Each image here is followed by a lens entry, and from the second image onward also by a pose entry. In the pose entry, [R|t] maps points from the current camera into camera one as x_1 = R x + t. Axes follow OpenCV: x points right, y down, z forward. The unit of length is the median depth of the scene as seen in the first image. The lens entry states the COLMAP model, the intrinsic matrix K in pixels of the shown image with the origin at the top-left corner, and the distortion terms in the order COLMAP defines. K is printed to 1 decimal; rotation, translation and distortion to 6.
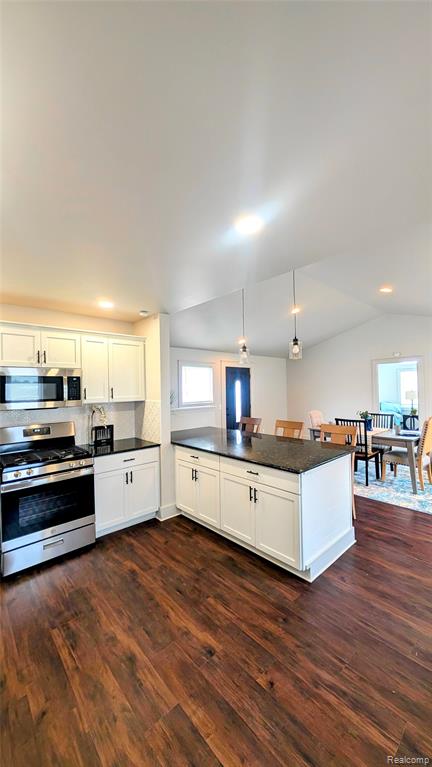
lens RADIAL K [[288.5, 0, 219.3], [0, 288.5, 383.8], [0, 0, 1]] dist [0.000304, 0.000416]
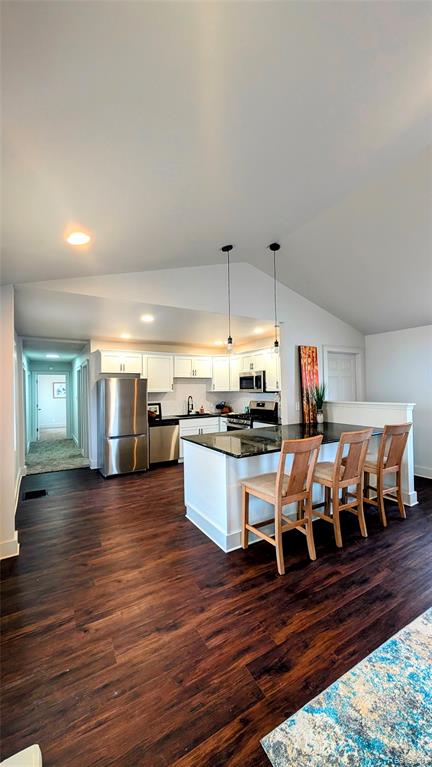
lens RADIAL K [[288.5, 0, 217.4], [0, 288.5, 385.0], [0, 0, 1]] dist [0.000304, 0.000416]
pose [[-0.205356, 0.009196, -0.978644, 1.661282], [0.021981, 0.999747, 0.004781, 0.024243], [0.978440, -0.020530, -0.205506, 1.433175]]
